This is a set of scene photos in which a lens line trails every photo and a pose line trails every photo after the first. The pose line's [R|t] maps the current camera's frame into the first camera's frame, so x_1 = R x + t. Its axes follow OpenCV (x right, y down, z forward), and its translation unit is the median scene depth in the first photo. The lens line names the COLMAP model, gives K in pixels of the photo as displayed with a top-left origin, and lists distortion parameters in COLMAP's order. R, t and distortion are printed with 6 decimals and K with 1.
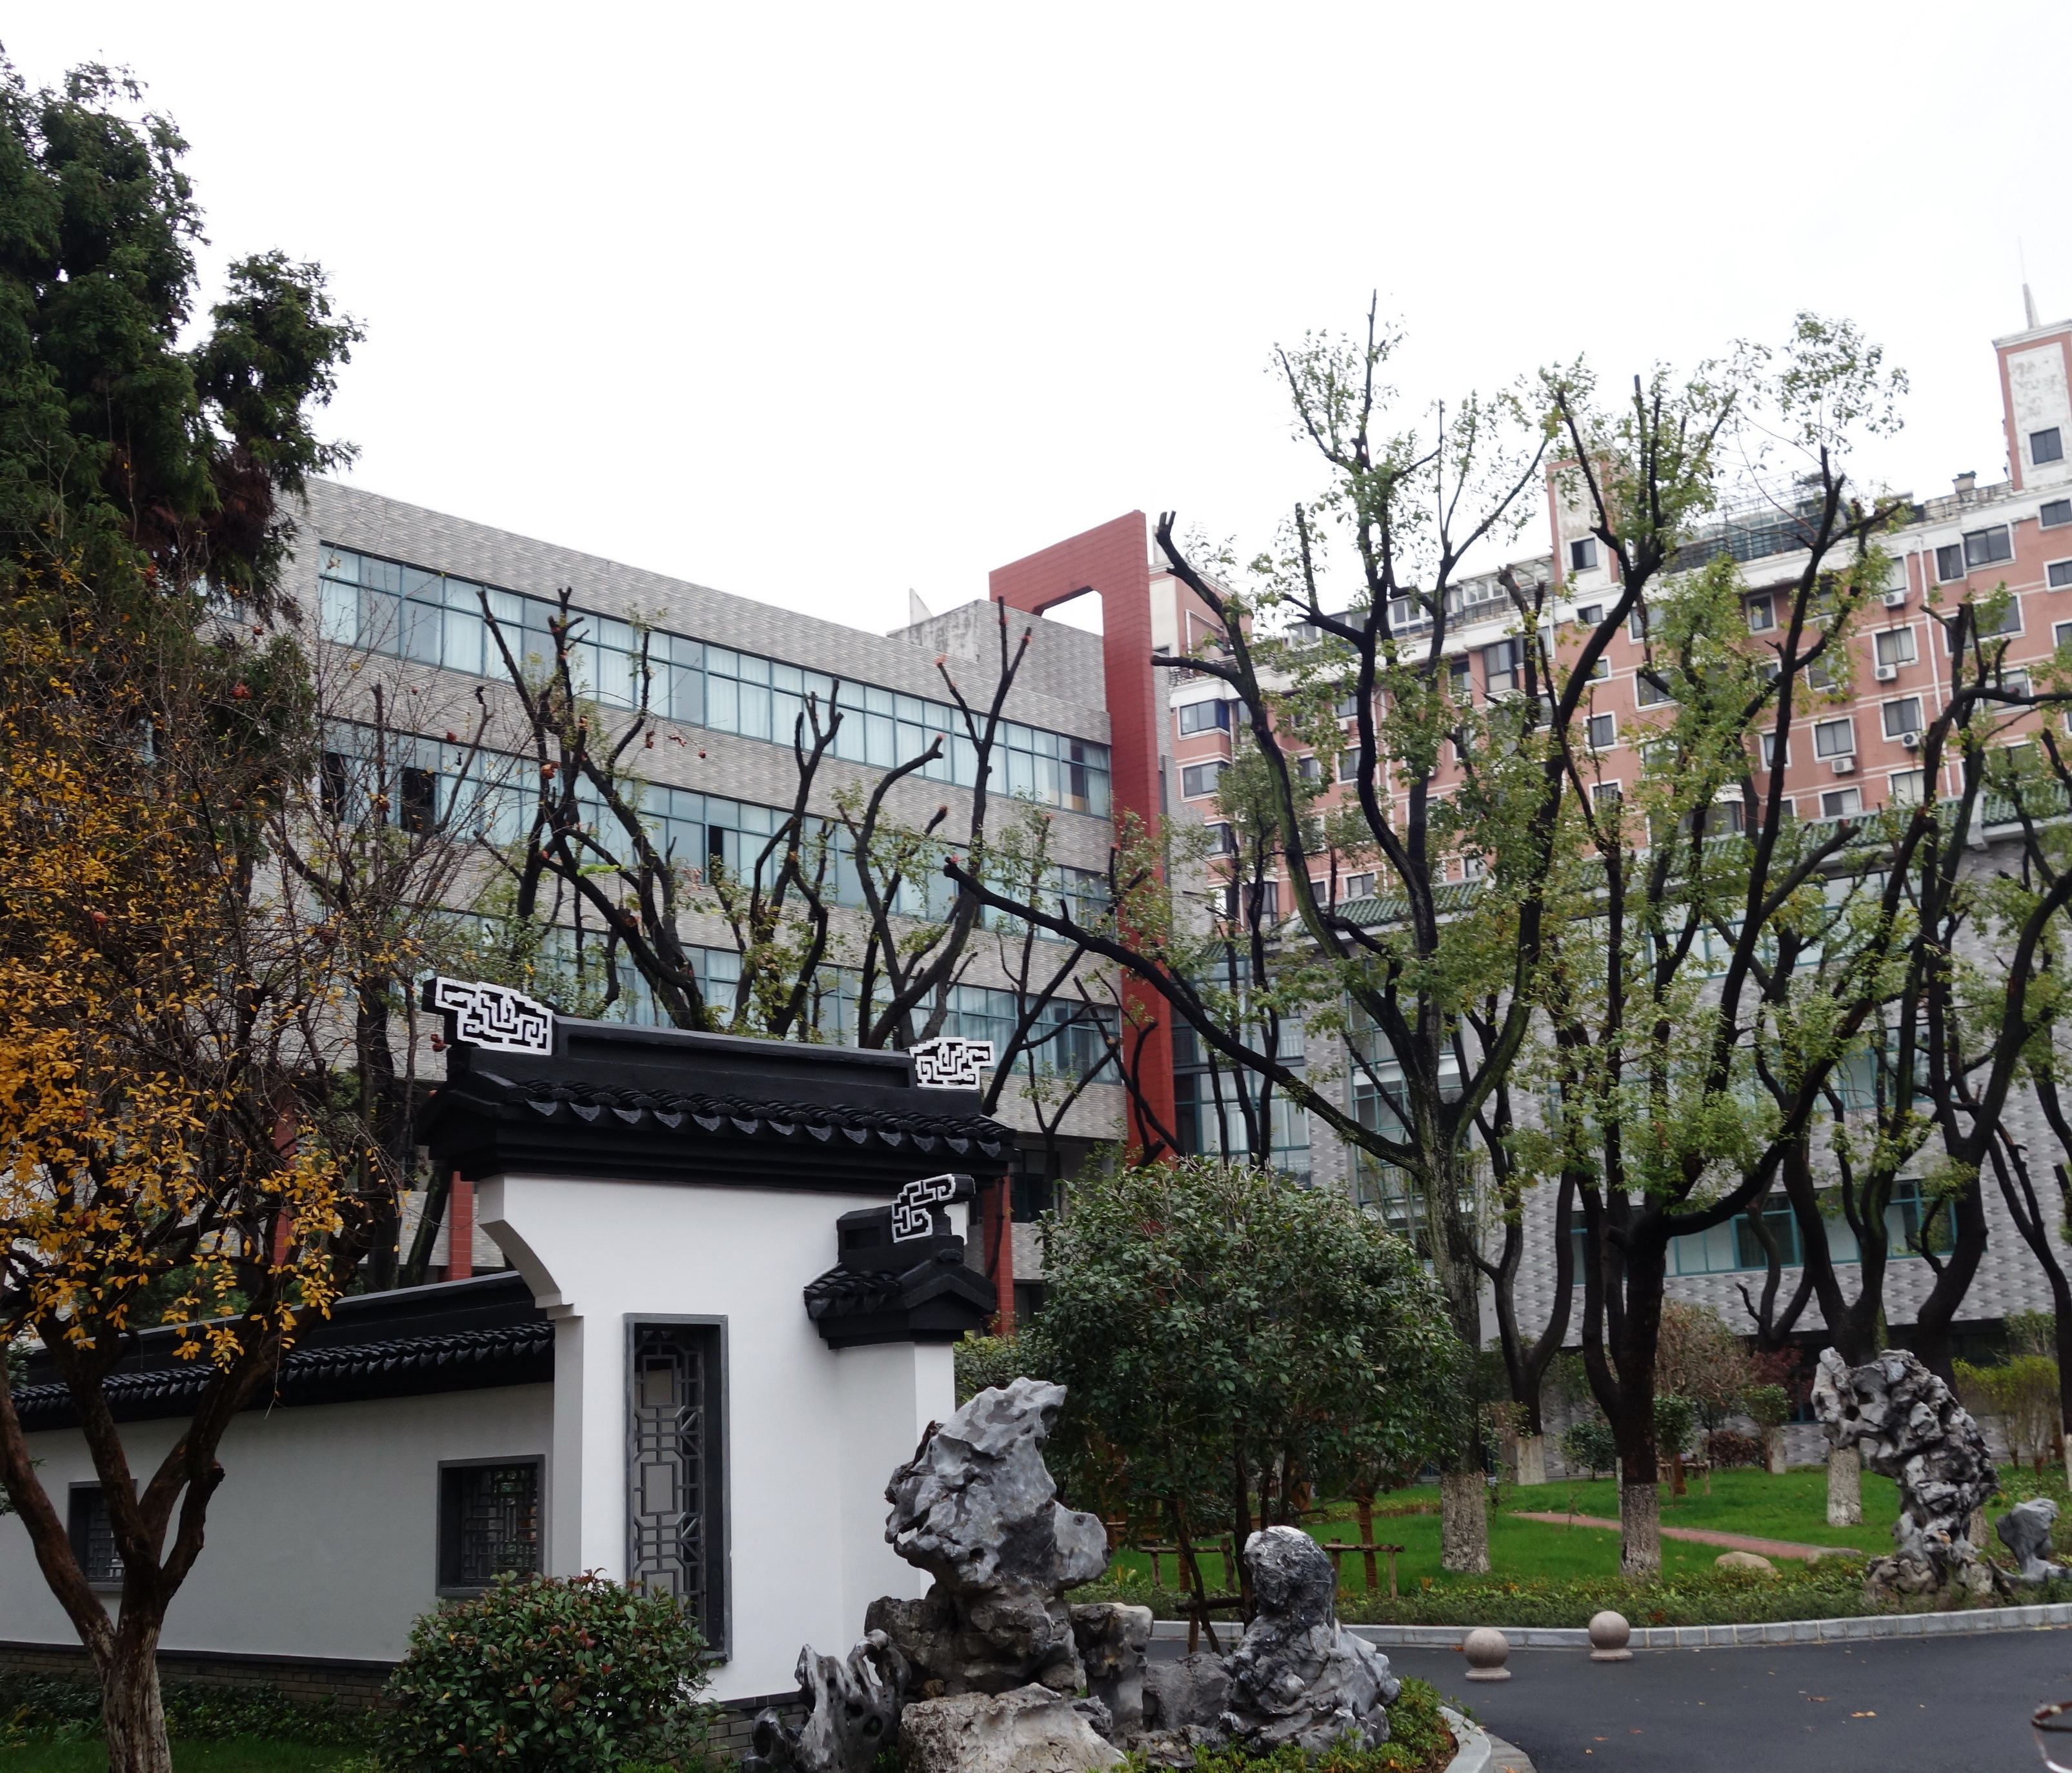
lens RADIAL K [[2337.0, 0, 1200.6], [0, 2337.0, 968.5], [0, 0, 1]] dist [0.013585, -0.006631]
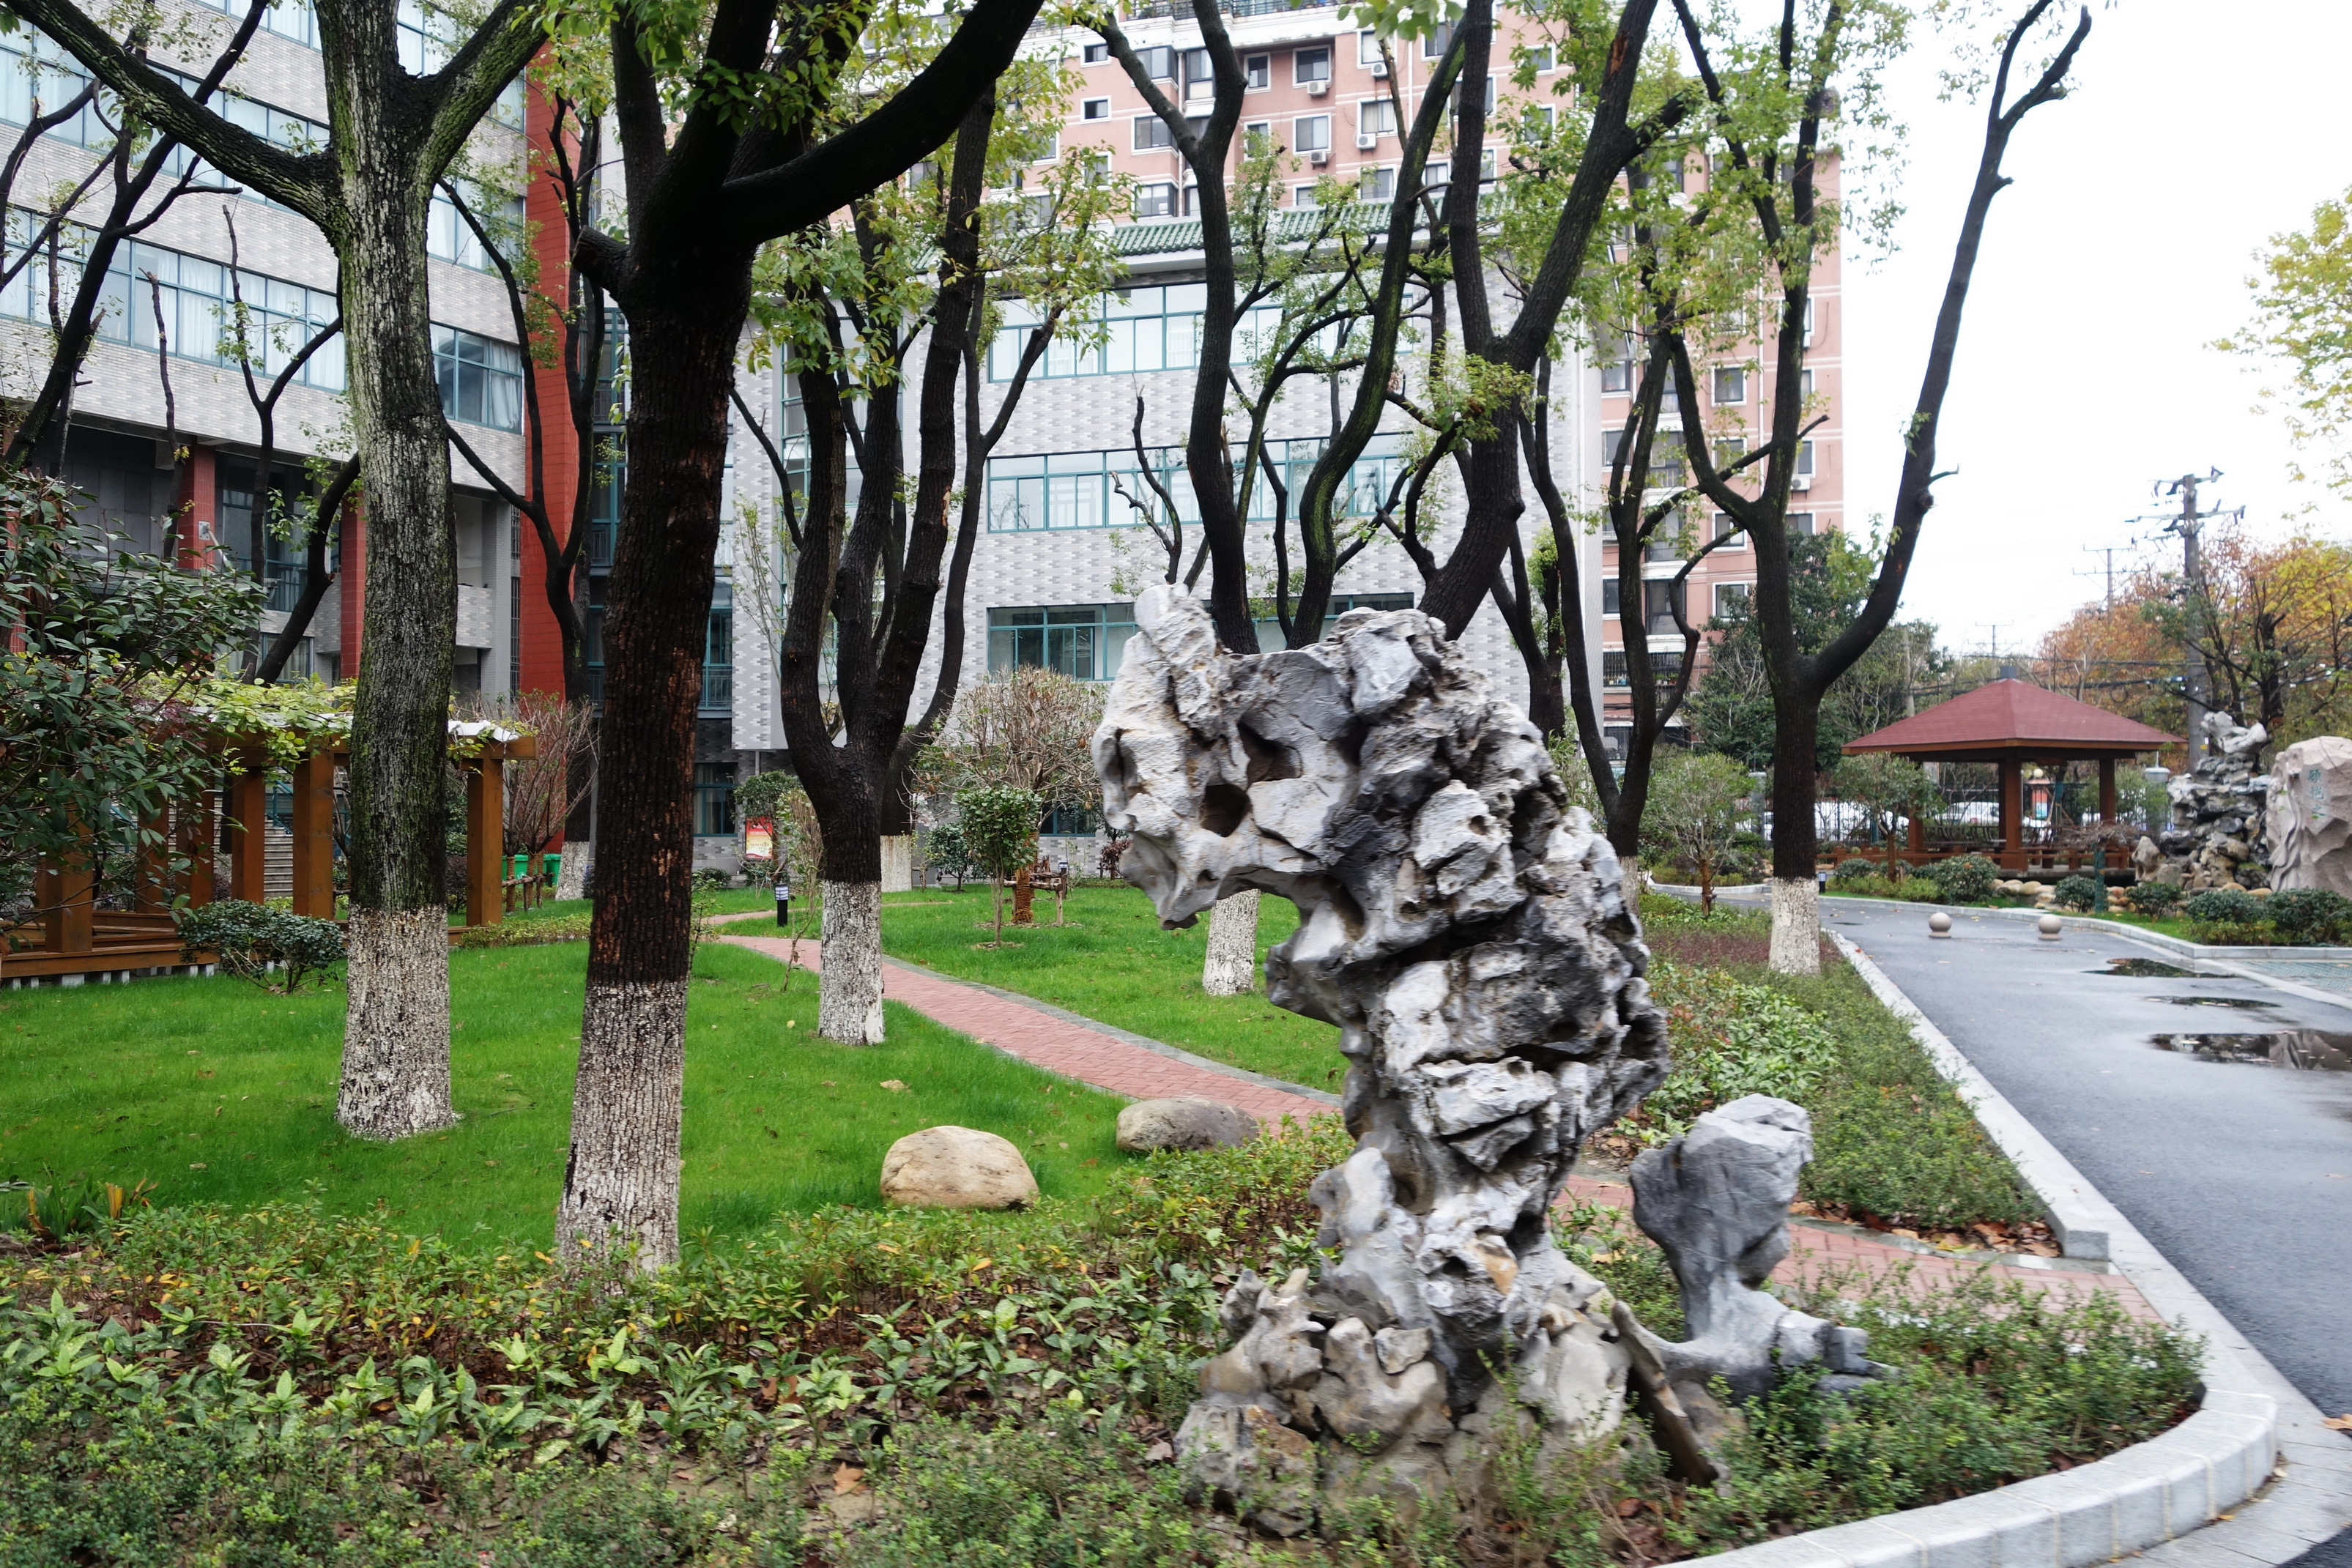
lens RADIAL K [[1875.6, 0, 1176.0], [0, 1875.6, 784.0], [0, 0, 1]] dist [0.015515, -0.008816]
pose [[0.975141, 0.054360, 0.214814, 0.224247], [-0.090067, 0.982982, 0.160107, 0.151458], [-0.202455, -0.175475, 0.963442, 0.783683]]
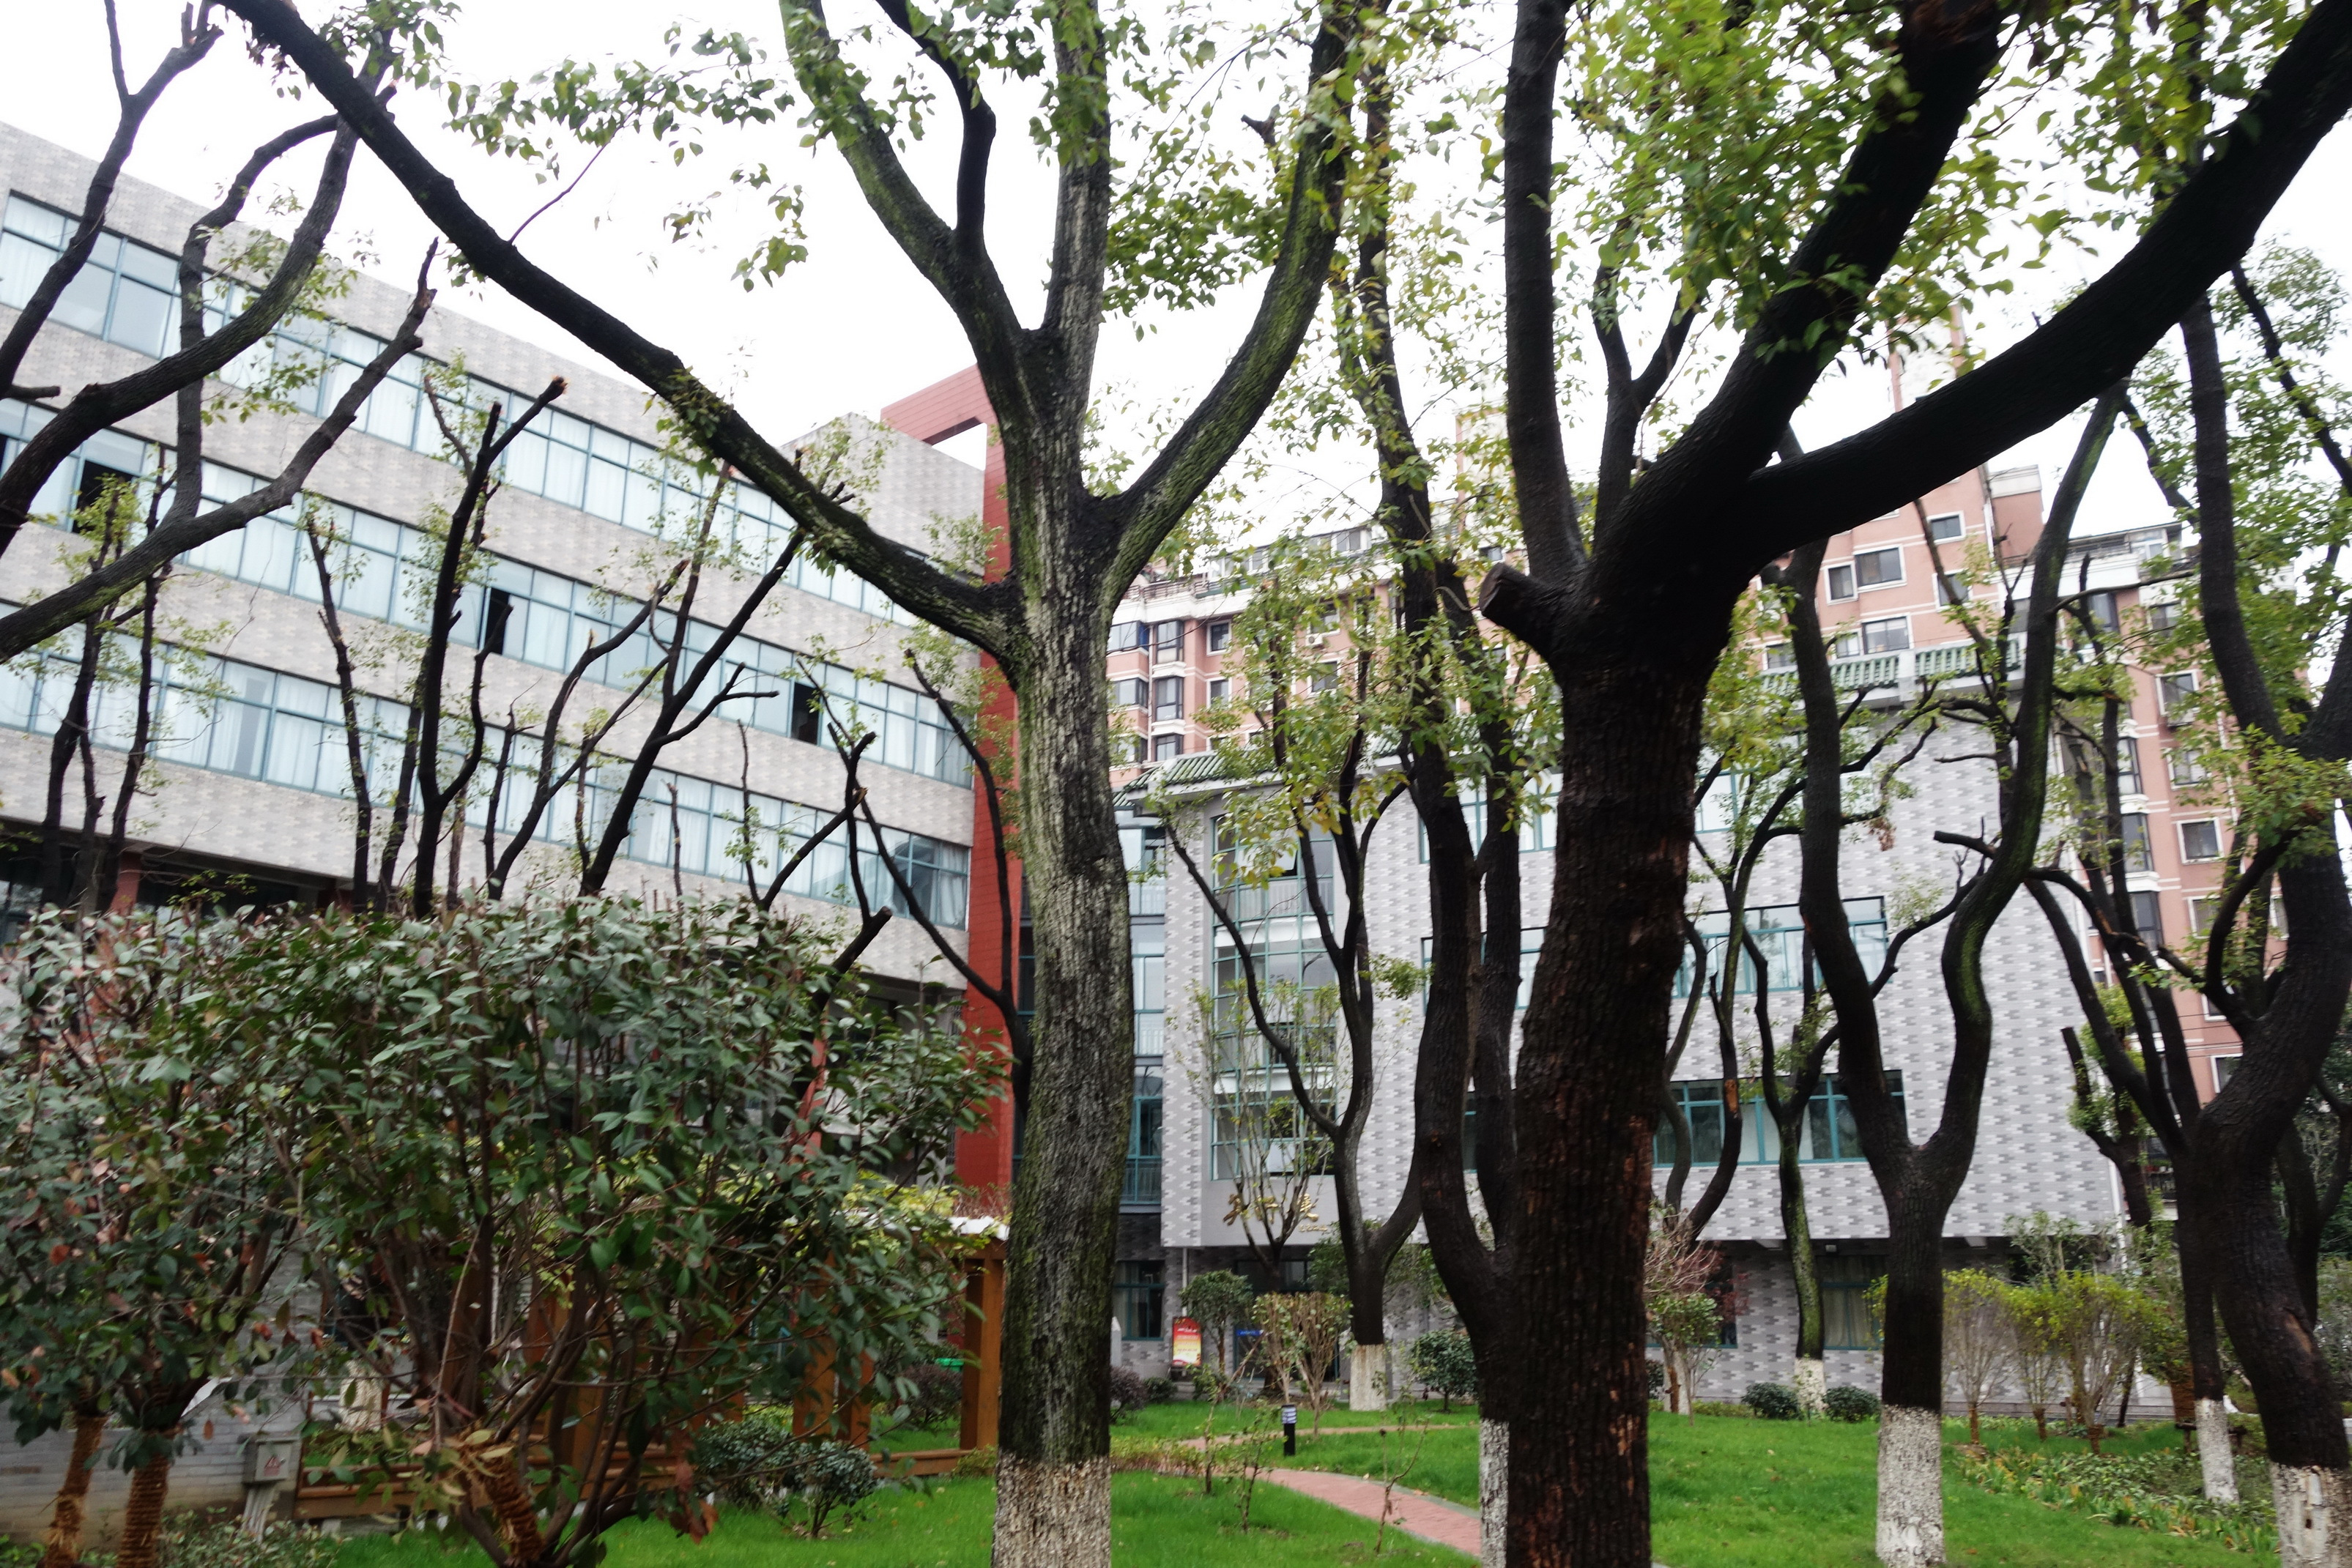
lens RADIAL K [[1875.6, 0, 1176.0], [0, 1875.6, 784.0], [0, 0, 1]] dist [0.015515, -0.008816]
pose [[0.998144, 0.060840, 0.002704, 0.154490], [-0.060409, 0.994754, -0.082553, 0.168669], [-0.007713, 0.082236, 0.996583, 0.878606]]
